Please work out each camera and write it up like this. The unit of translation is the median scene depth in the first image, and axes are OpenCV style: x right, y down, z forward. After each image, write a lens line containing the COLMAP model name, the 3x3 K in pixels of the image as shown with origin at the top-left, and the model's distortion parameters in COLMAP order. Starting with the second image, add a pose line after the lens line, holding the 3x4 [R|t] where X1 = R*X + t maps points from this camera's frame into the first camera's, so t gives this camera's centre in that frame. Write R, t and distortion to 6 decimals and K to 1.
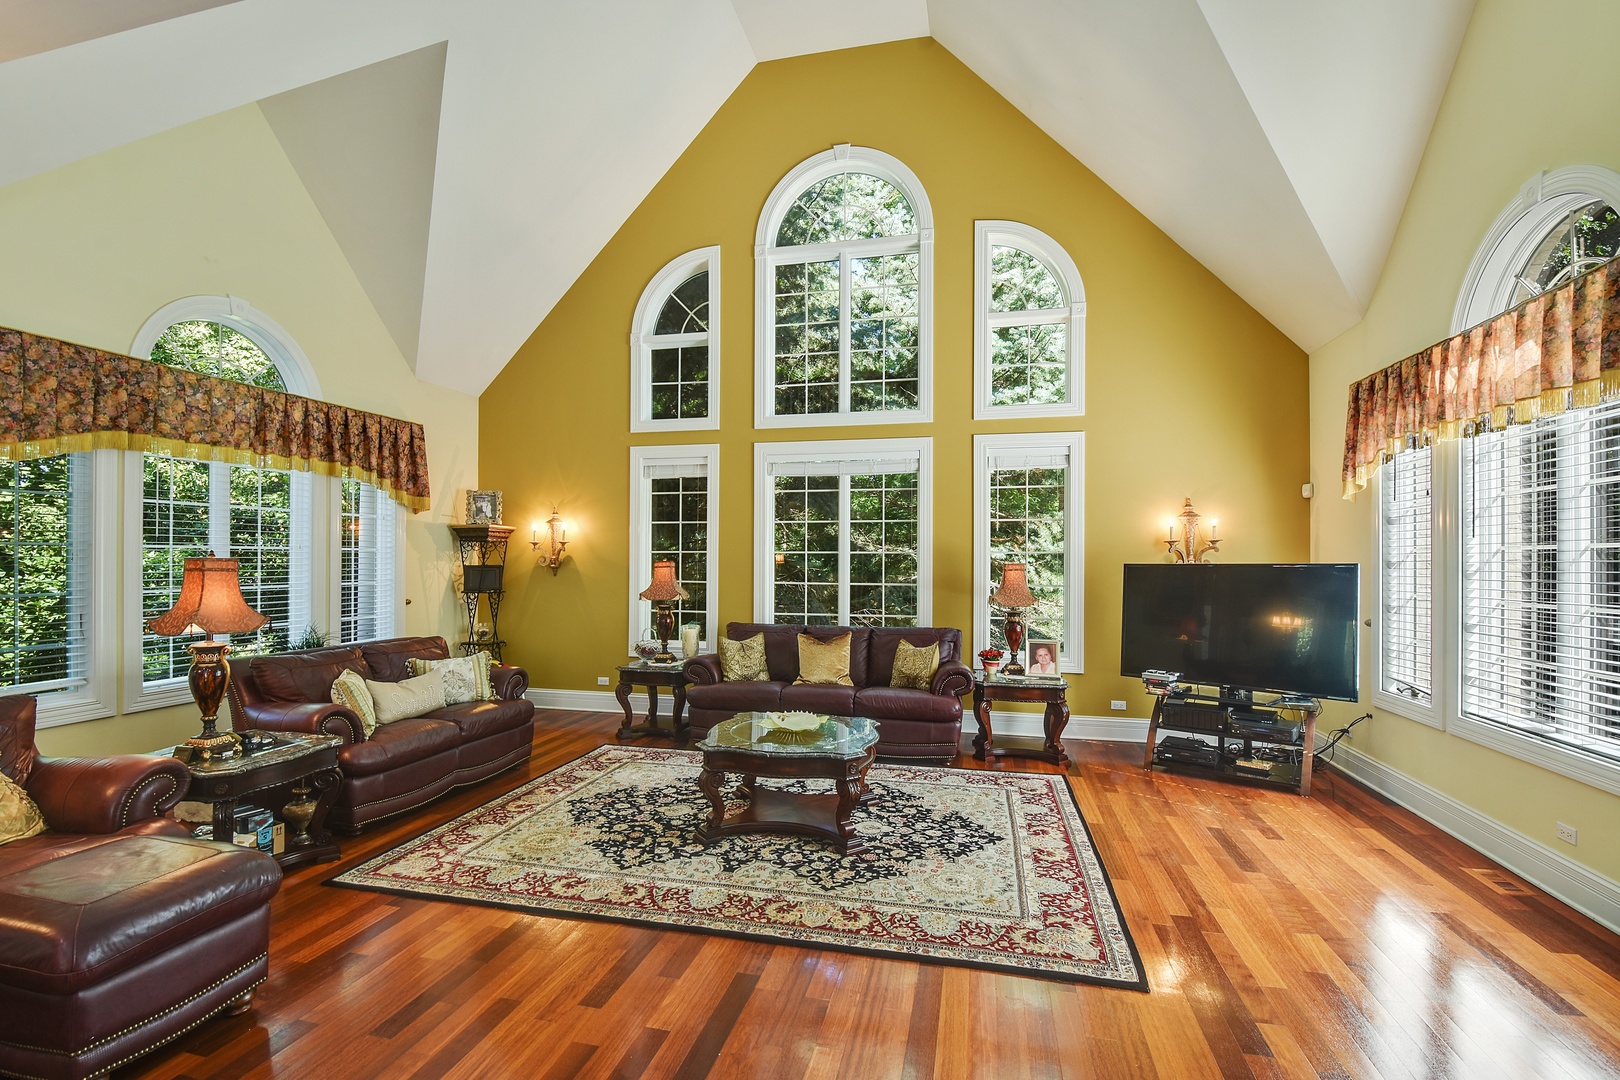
lens RADIAL K [[710.9, 0, 806.0], [0, 710.9, 553.6], [0, 0, 1]] dist [0.006816, -0.006617]
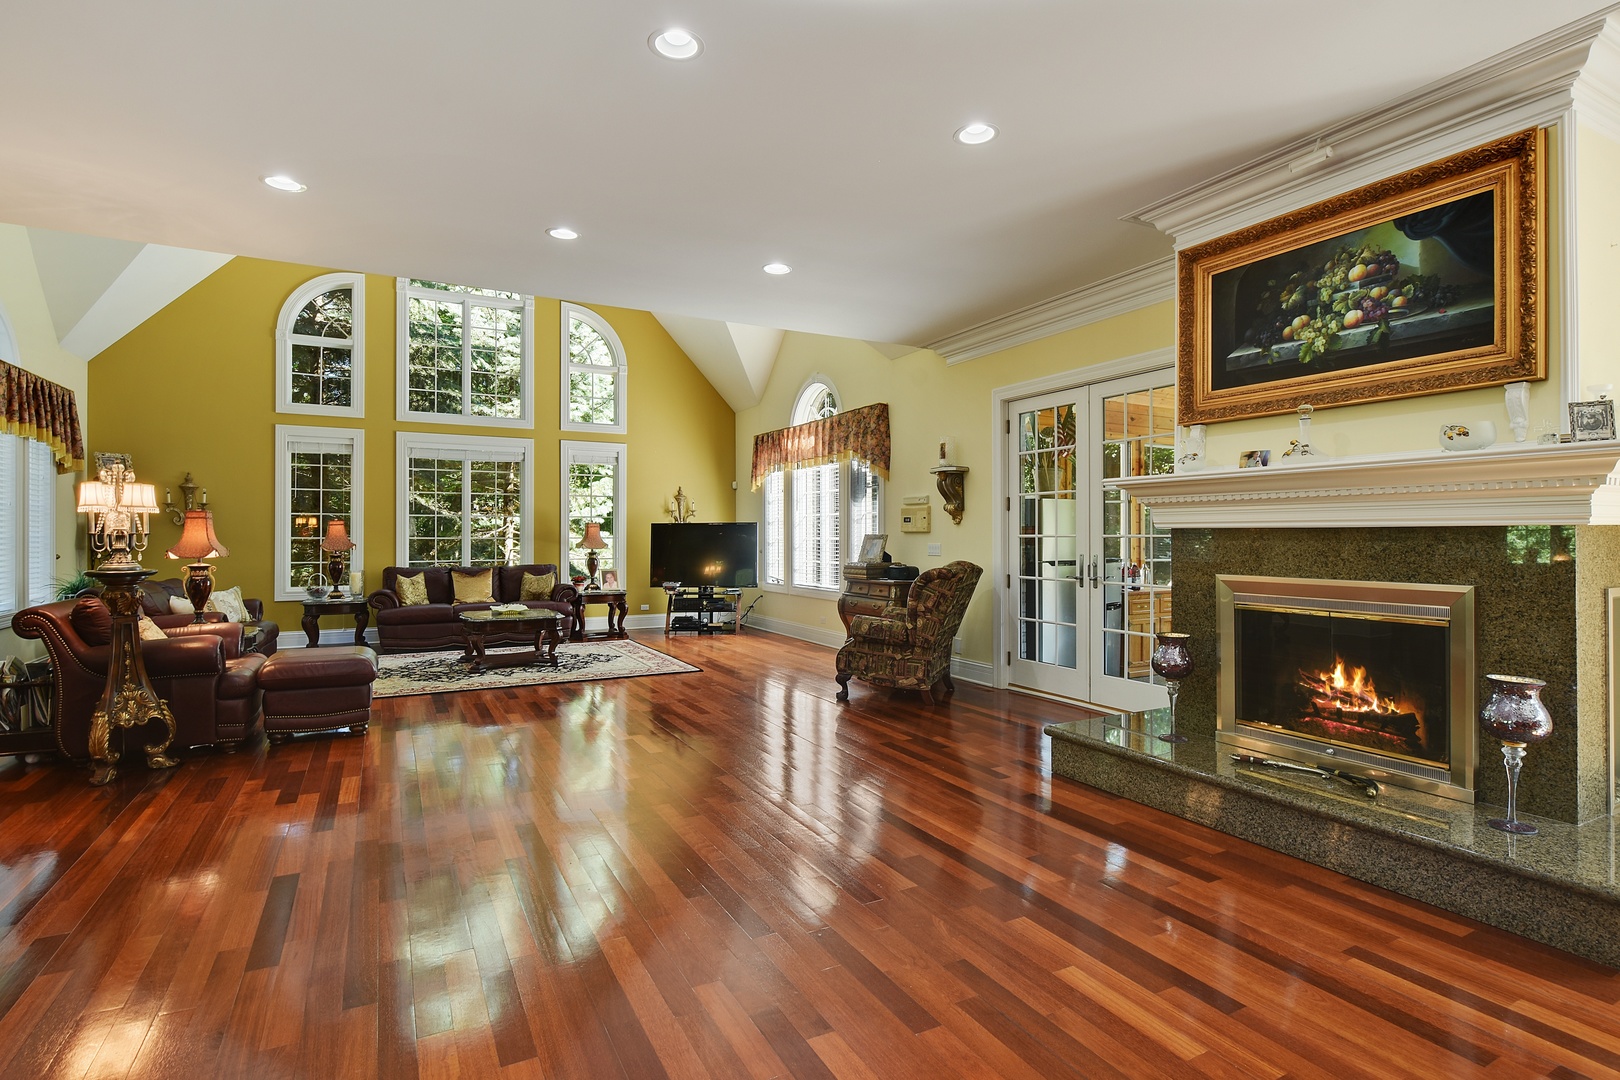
lens RADIAL K [[807.2, 0, 805.4], [0, 807.2, 530.5], [0, 0, 1]] dist [0.002844, 0.000273]
pose [[0.739030, -0.001709, 0.673671, -0.606324], [-0.004366, 0.999964, 0.007327, 0.015769], [-0.673659, -0.008356, 0.738995, -0.717161]]
